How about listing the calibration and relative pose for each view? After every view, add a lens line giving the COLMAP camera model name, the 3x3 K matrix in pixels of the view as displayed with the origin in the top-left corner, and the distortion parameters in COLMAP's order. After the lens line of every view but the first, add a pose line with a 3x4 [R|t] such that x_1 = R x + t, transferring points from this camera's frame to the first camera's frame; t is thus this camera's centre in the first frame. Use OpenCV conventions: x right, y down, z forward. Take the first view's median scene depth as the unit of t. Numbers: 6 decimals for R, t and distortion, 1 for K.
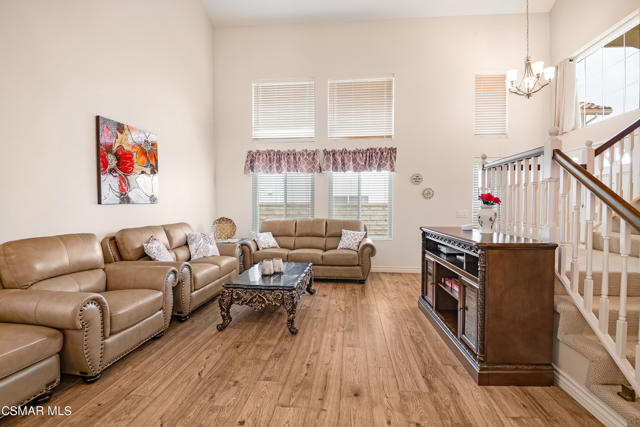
lens RADIAL K [[296.9, 0, 320.4], [0, 296.9, 212.8], [0, 0, 1]] dist [0.007470, -0.006775]
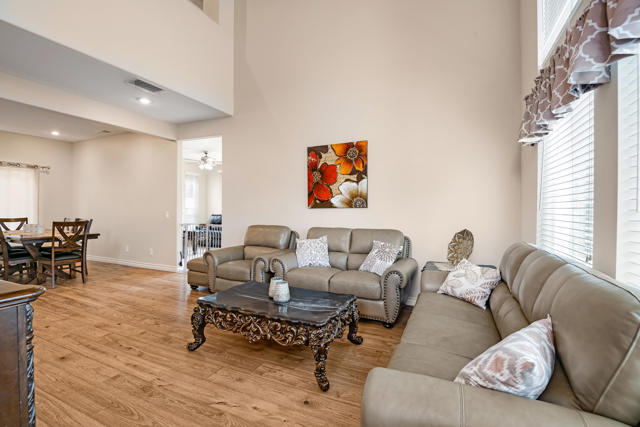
lens RADIAL K [[296.9, 0, 317.5], [0, 296.9, 209.8], [0, 0, 1]] dist [0.007470, -0.006775]
pose [[-0.342141, 0.008466, -0.939610, 0.520313], [-0.026300, 0.999481, 0.018582, -0.044251], [0.939280, 0.031070, -0.341741, 1.353939]]
